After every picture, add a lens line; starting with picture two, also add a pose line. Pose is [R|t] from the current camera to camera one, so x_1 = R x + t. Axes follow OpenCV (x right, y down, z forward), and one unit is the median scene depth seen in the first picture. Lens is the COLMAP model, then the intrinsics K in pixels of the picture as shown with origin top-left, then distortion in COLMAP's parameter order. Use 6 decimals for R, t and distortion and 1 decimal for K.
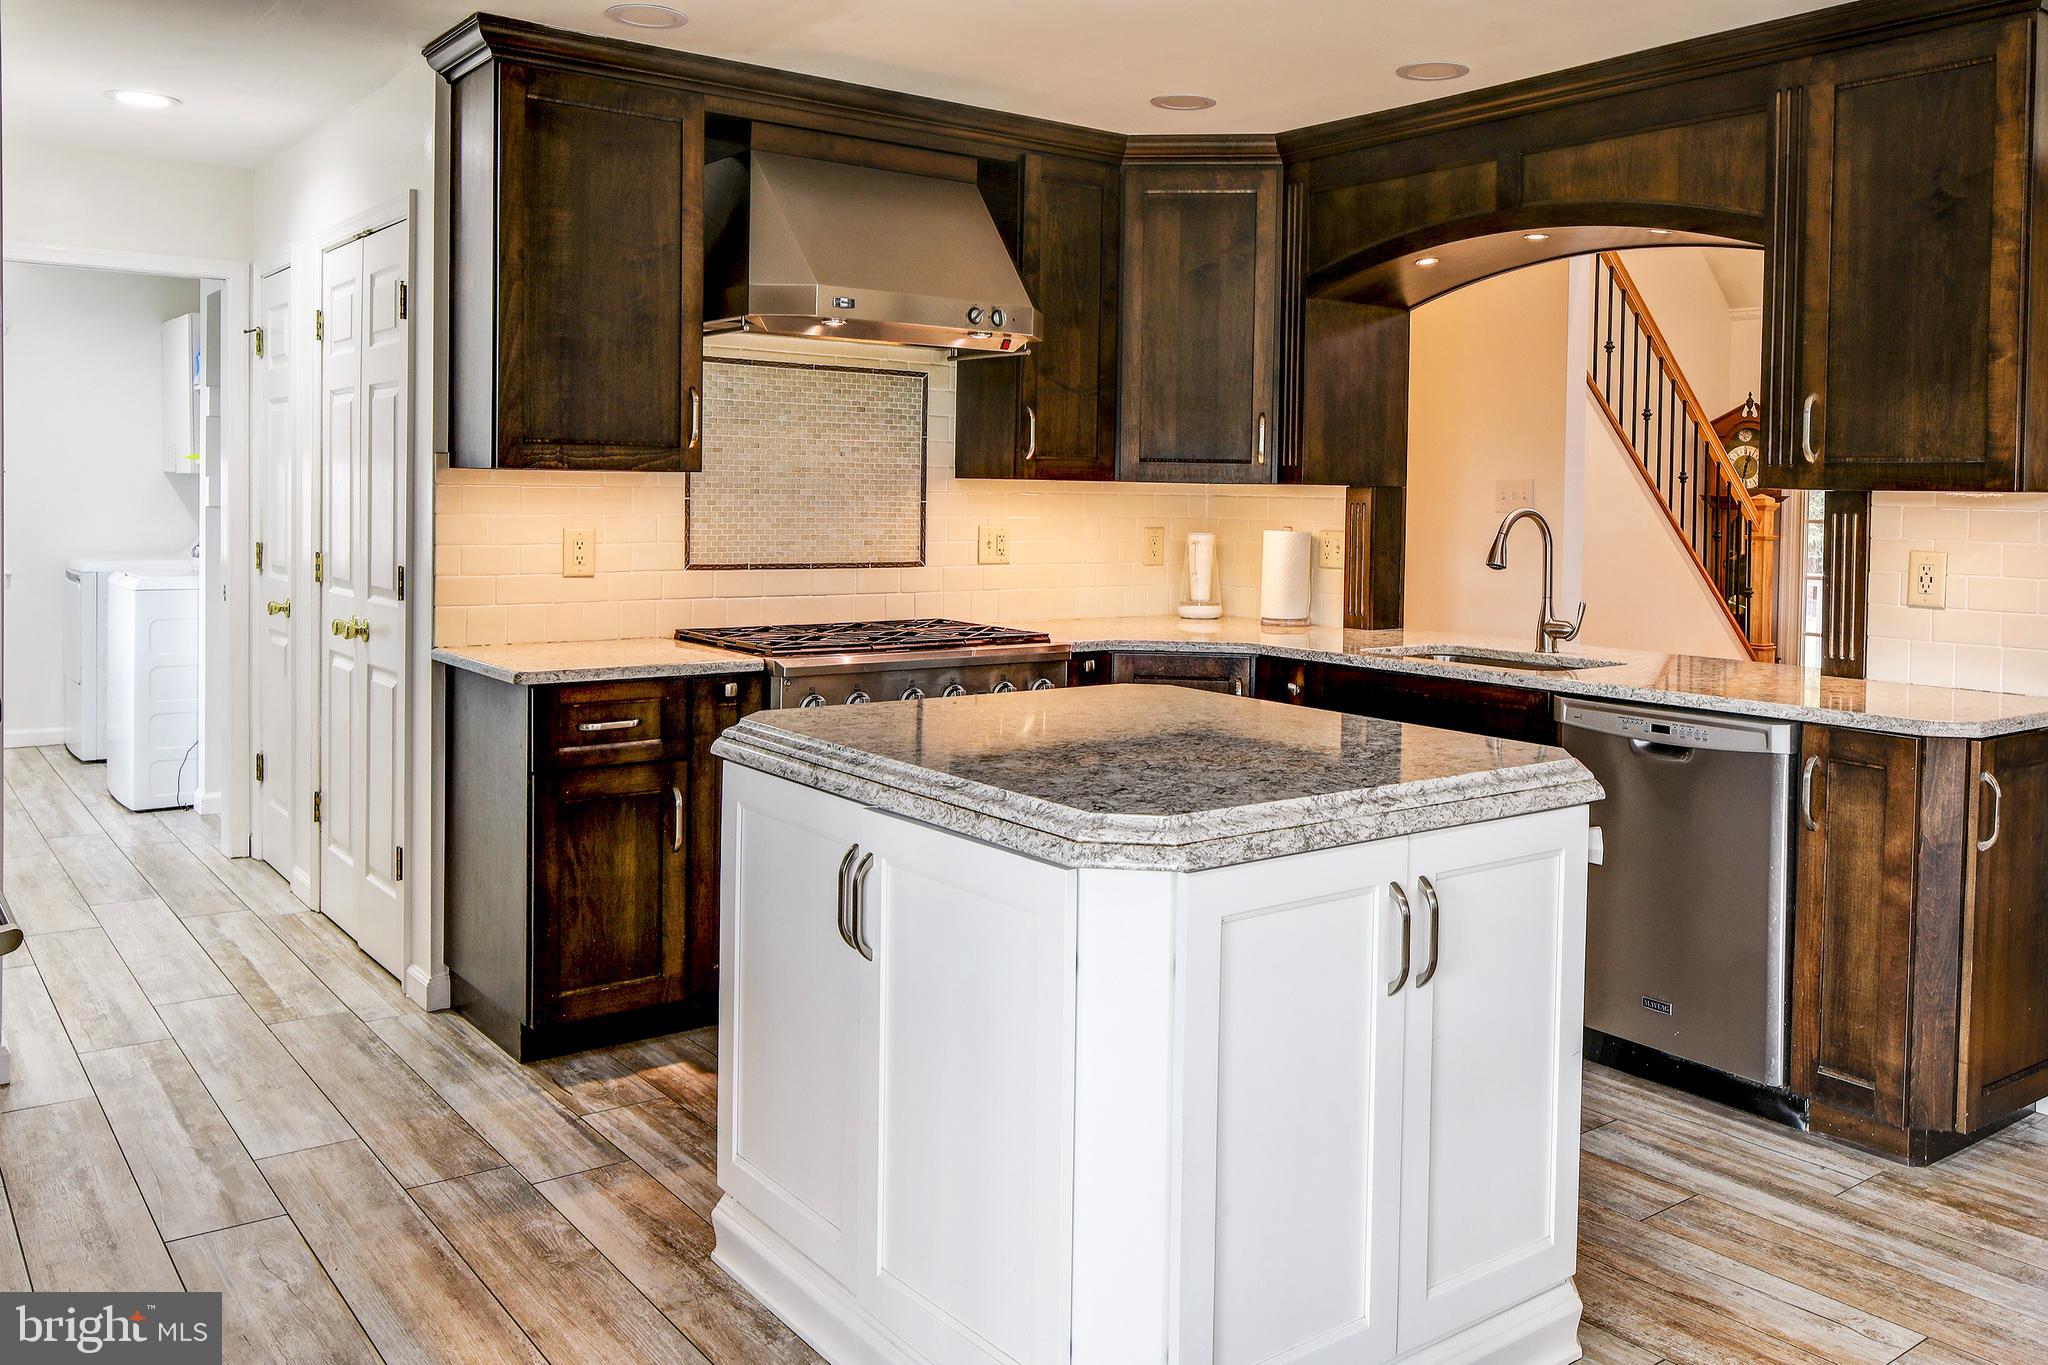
lens RADIAL K [[1630.3, 0, 1023.0], [0, 1630.3, 542.7], [0, 0, 1]] dist [0.002416, 0.002015]
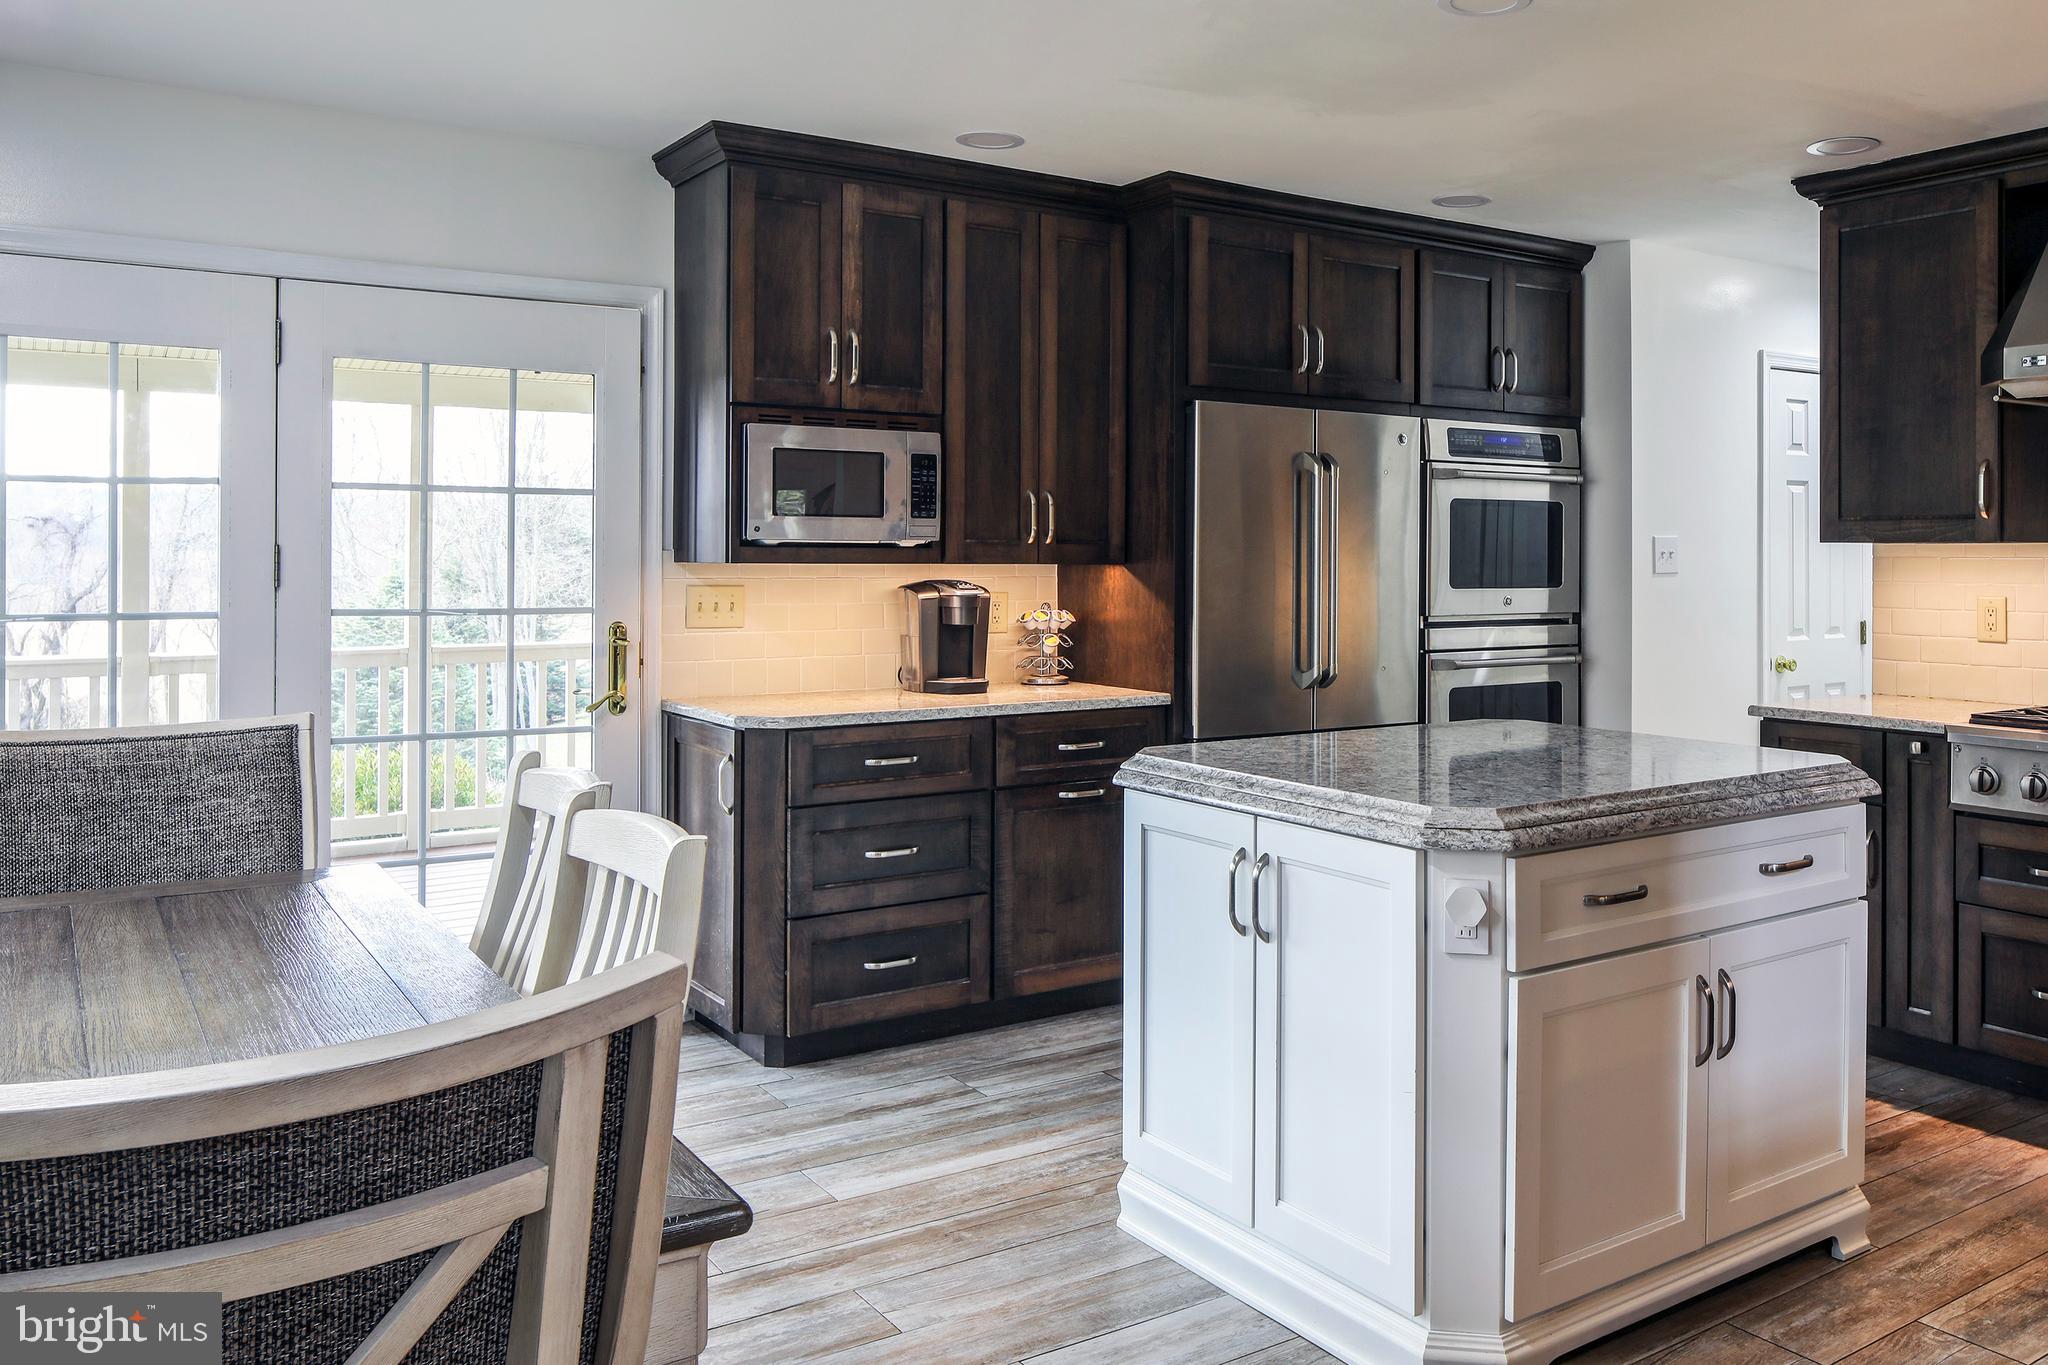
lens RADIAL K [[1642.6, 0, 1200.2], [0, 1642.6, 536.2], [0, 0, 1]] dist [-0.008801, 0.002601]
pose [[-0.004678, -0.023237, -0.999719, 0.855016], [-0.031208, 0.999246, -0.023080, -0.007813], [0.999502, 0.031091, -0.005400, 0.522045]]
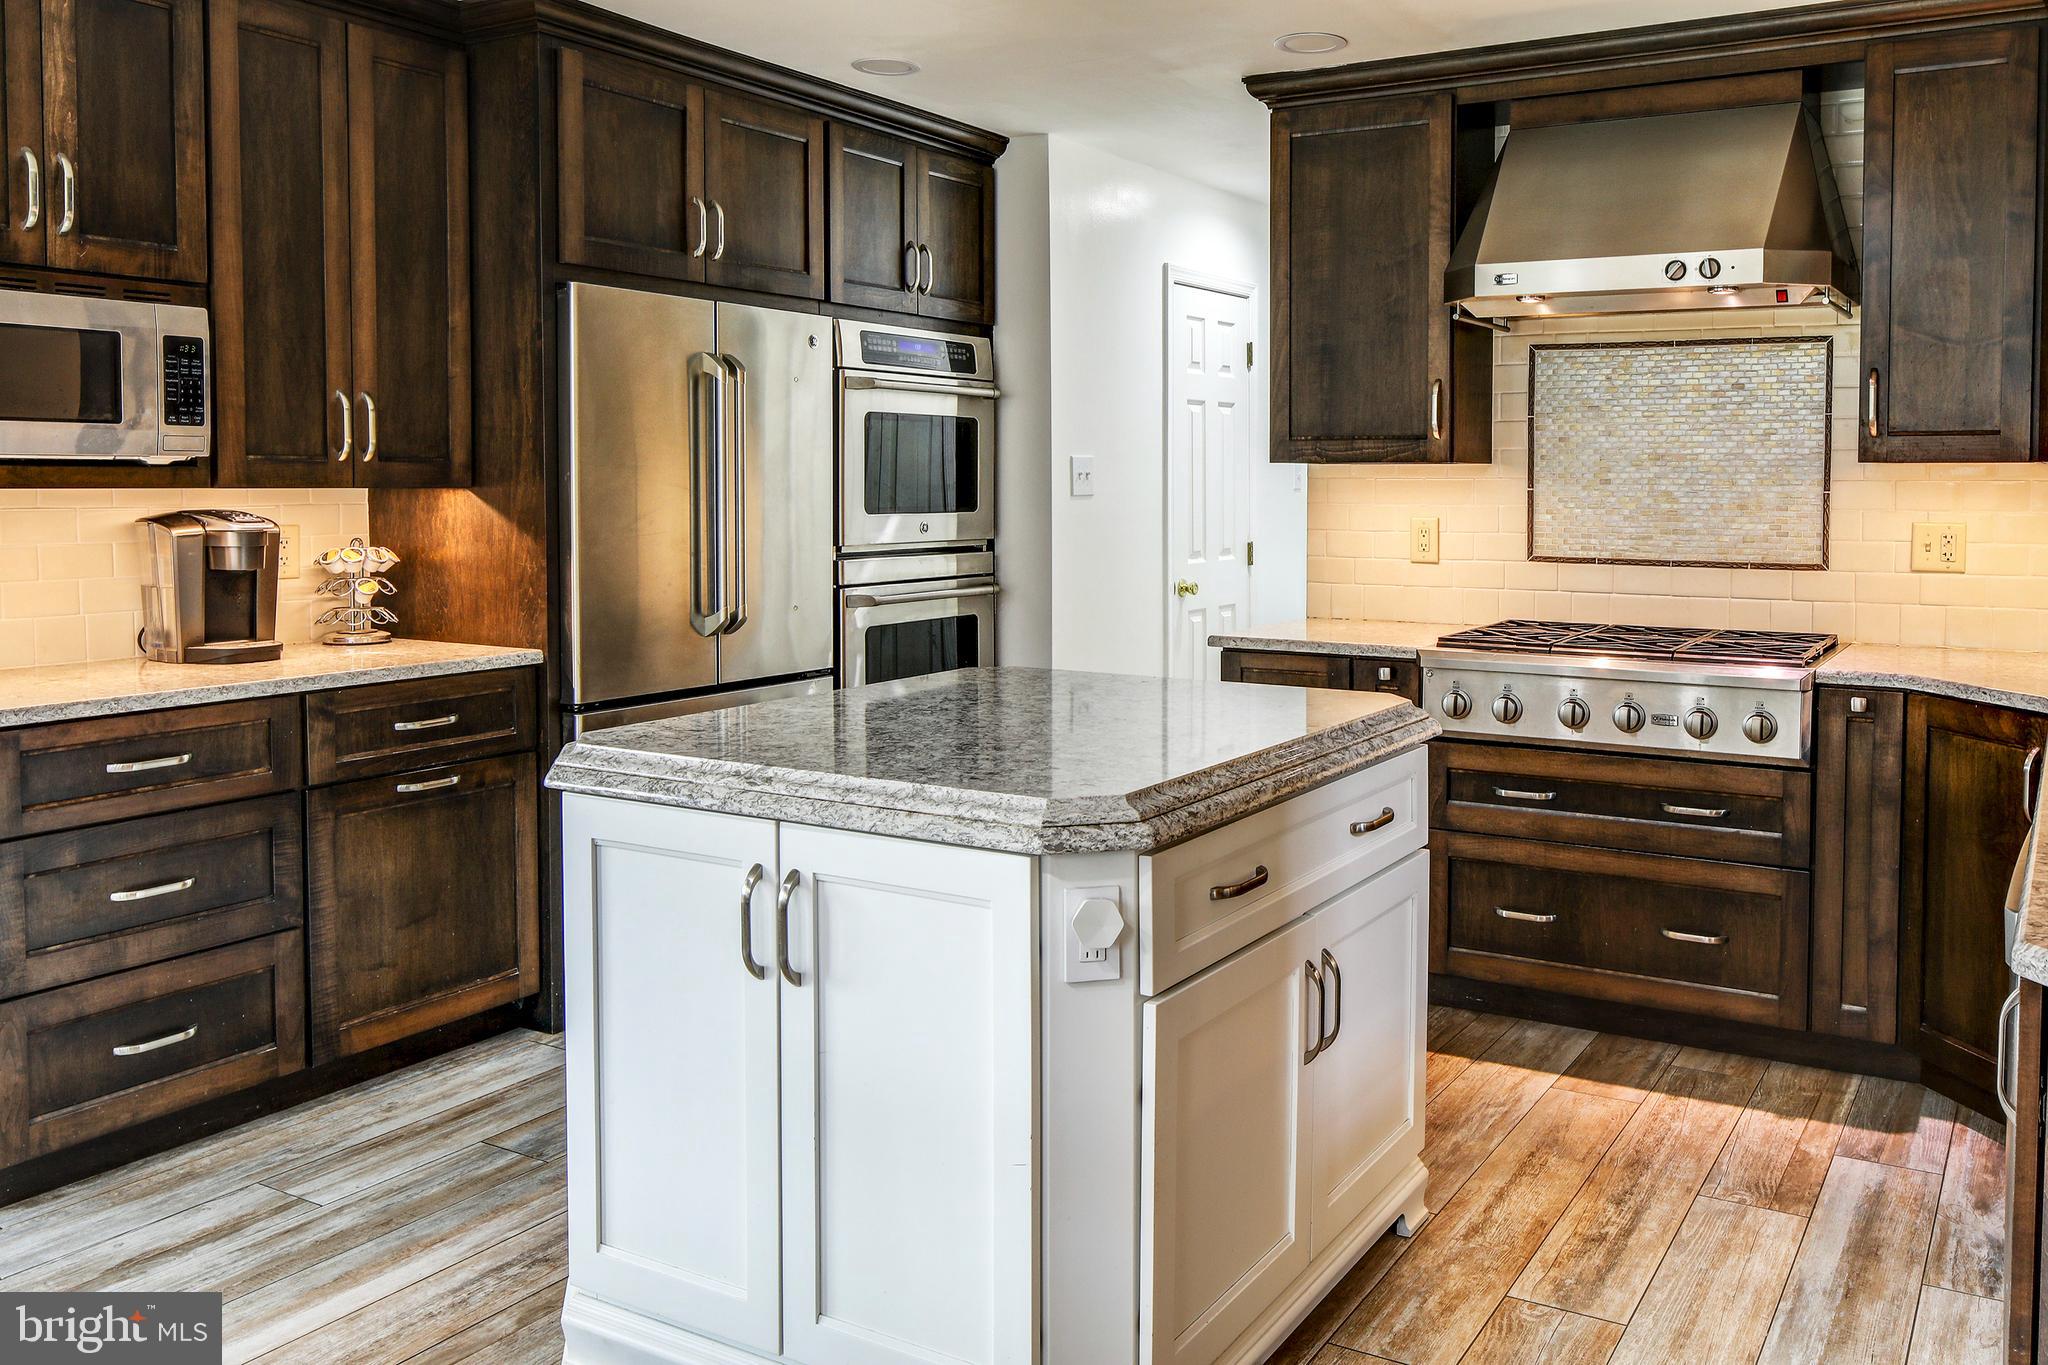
lens RADIAL K [[1642.6, 0, 1200.2], [0, 1642.6, 536.2], [0, 0, 1]] dist [-0.008801, 0.002601]
pose [[0.418768, 0.021140, -0.907847, 0.685495], [-0.023161, 0.999652, 0.012594, -0.007056], [0.907798, 0.015753, 0.419112, 0.445518]]
